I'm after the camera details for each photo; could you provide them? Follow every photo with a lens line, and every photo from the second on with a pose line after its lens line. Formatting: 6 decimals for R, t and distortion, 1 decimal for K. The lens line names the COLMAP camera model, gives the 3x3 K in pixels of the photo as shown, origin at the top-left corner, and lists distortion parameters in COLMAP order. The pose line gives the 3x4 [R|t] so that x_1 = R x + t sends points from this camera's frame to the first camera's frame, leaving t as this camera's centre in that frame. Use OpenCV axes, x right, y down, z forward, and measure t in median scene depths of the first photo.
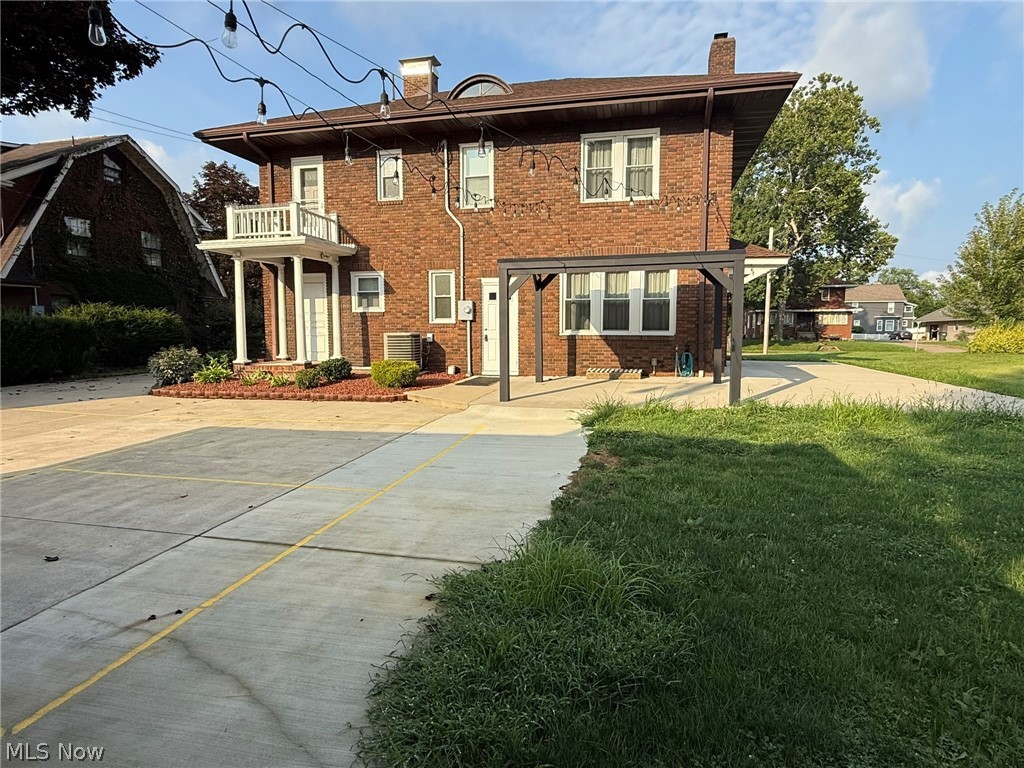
lens RADIAL K [[558.6, 0, 515.9], [0, 558.6, 389.7], [0, 0, 1]] dist [0.004124, -0.002473]
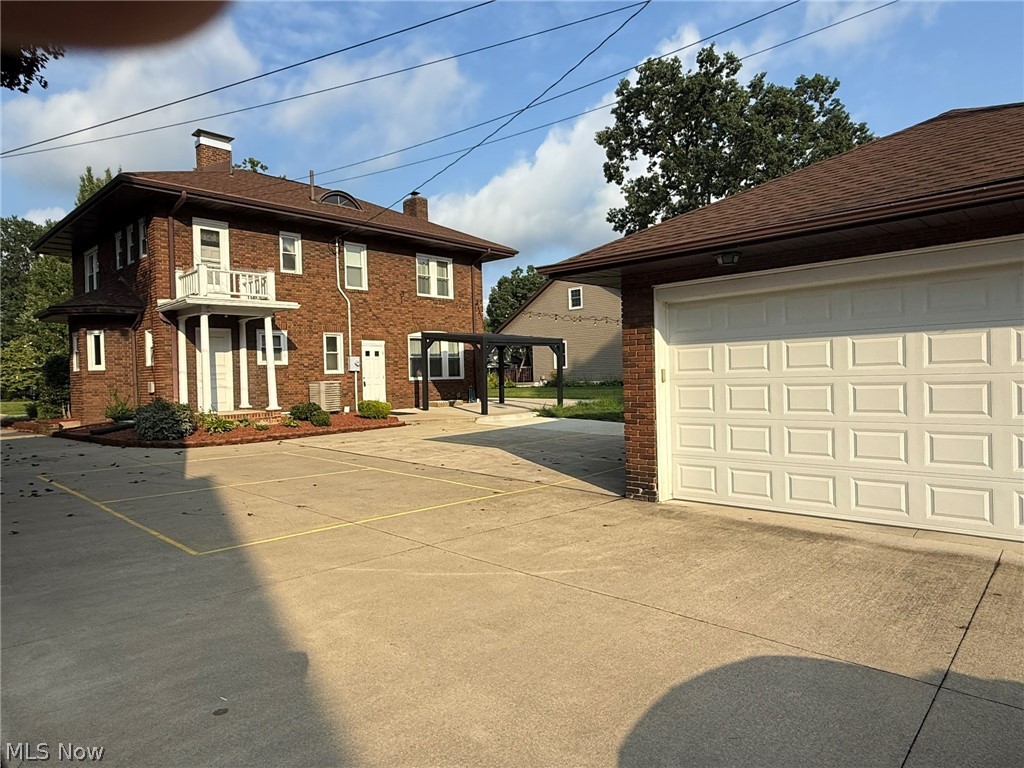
lens RADIAL K [[624.2, 0, 508.3], [0, 624.2, 386.1], [0, 0, 1]] dist [-0.014337, 0.013357]
pose [[0.483874, -0.027285, 0.874712, -1.200128], [0.119783, 0.992172, -0.035312, 0.005870], [-0.866901, 0.121862, 0.483355, -0.022550]]
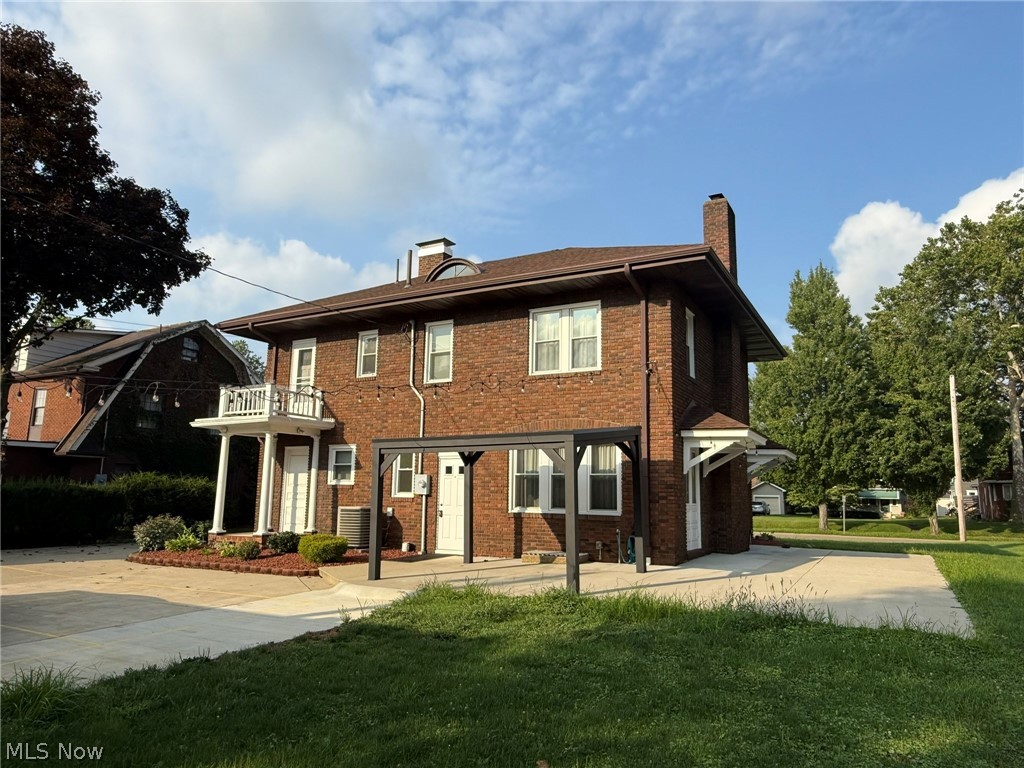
lens RADIAL K [[689.9, 0, 515.1], [0, 689.9, 398.7], [0, 0, 1]] dist [0.001359, -0.012452]
pose [[0.963440, -0.022249, -0.266999, 0.385000], [-0.044918, 0.969028, -0.242832, -0.003338], [0.264132, 0.245947, 0.932601, -0.105031]]
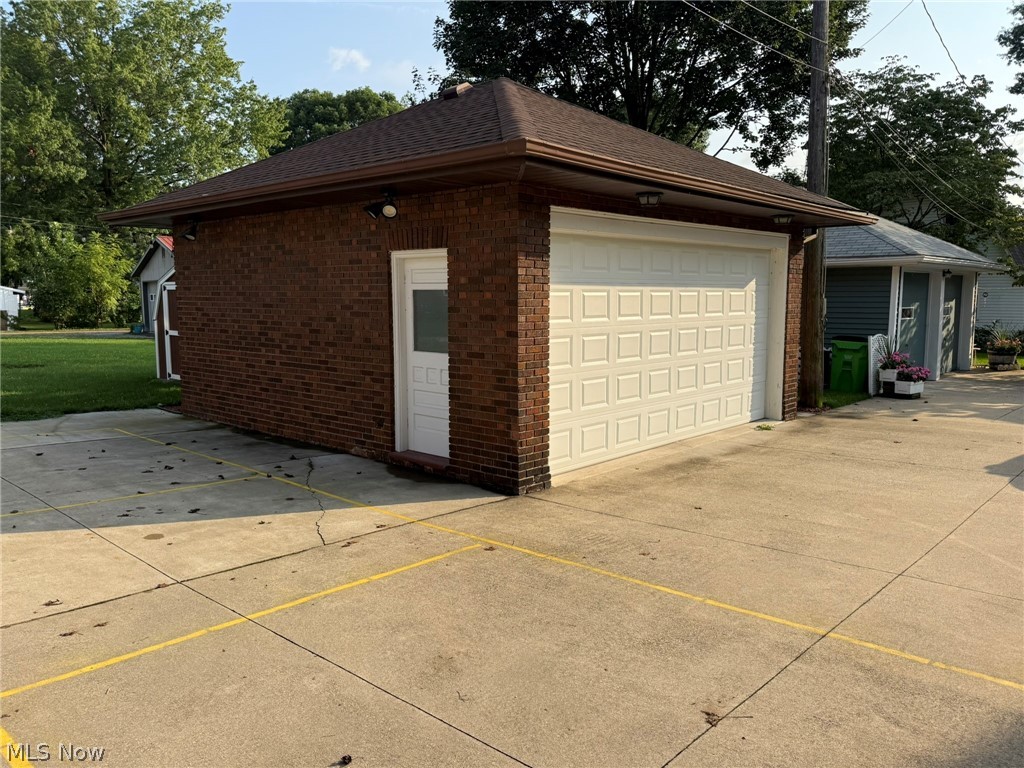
lens RADIAL K [[757.1, 0, 516.0], [0, 757.1, 378.7], [0, 0, 1]] dist [0.062421, -0.076335]
pose [[-0.881858, -0.049982, 0.468858, -0.865883], [0.050871, 0.978476, 0.199992, -0.078607], [-0.468762, 0.200216, -0.860335, 0.613519]]
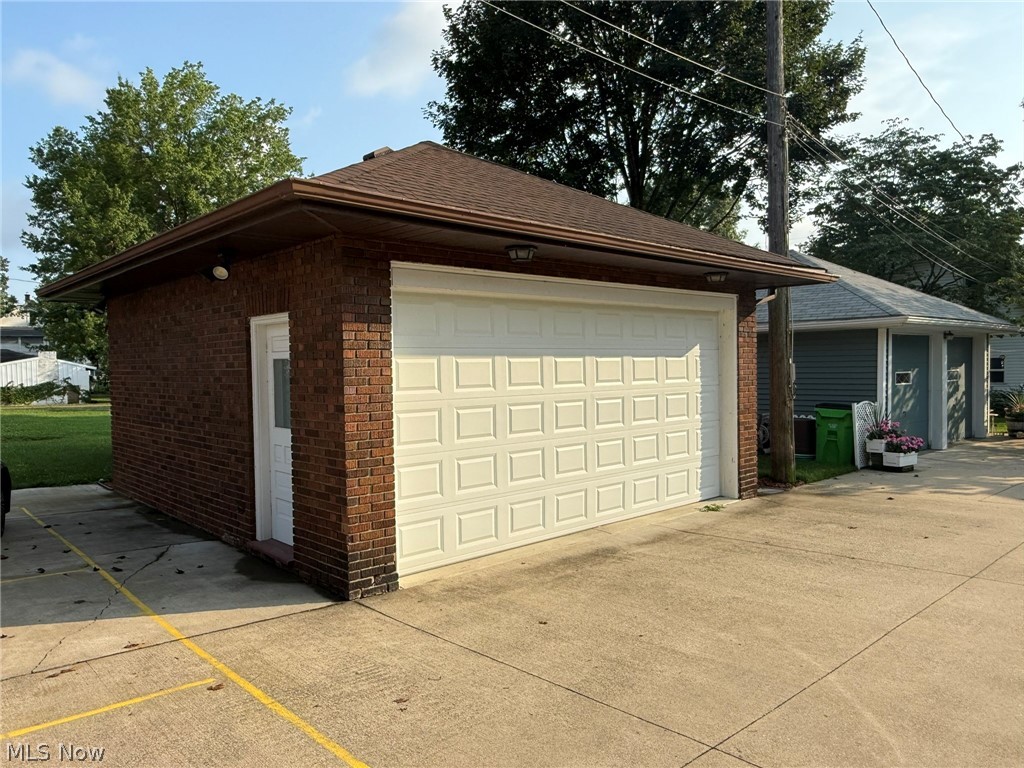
lens RADIAL K [[718.6, 0, 519.2], [0, 718.6, 389.5], [0, 0, 1]] dist [-0.002580, 0.001798]
pose [[-0.839860, -0.005047, 0.542779, -0.935516], [0.072207, 0.990031, 0.120934, -0.059782], [-0.537979, 0.140760, -0.831123, 0.455584]]
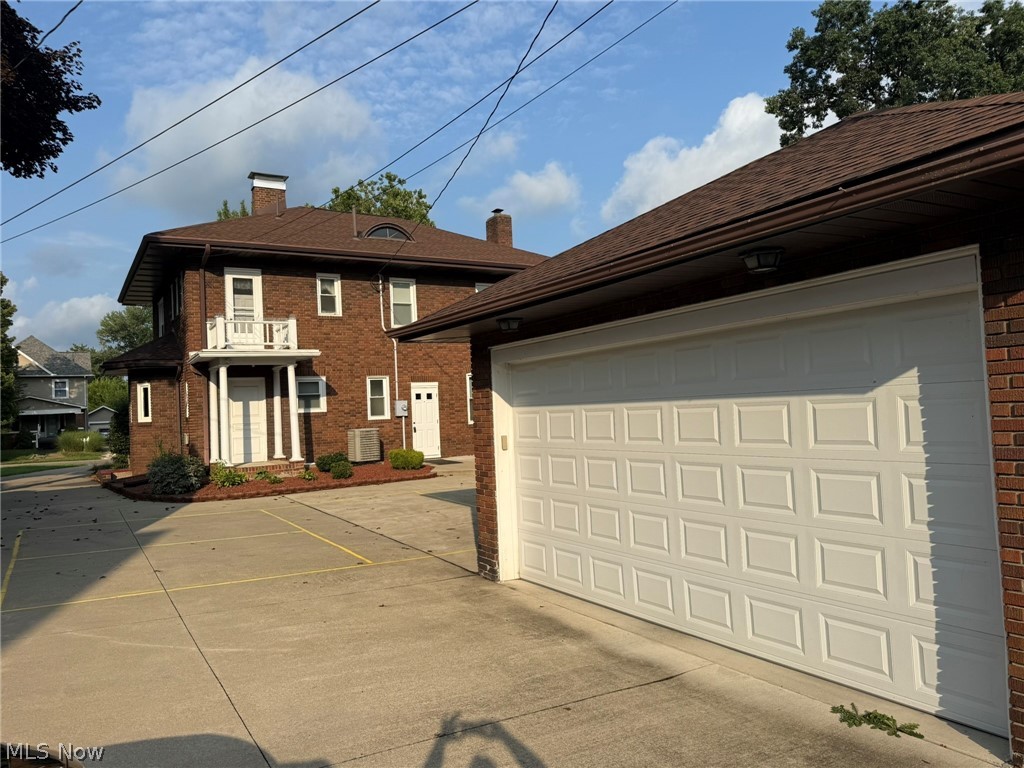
lens RADIAL K [[757.1, 0, 508.0], [0, 757.1, 388.1], [0, 0, 1]] dist [0.062421, -0.076335]
pose [[0.714634, -0.011258, 0.699408, -1.075218], [0.117798, 0.987527, -0.104466, 0.014562], [-0.689509, 0.157044, 0.707046, -0.335941]]
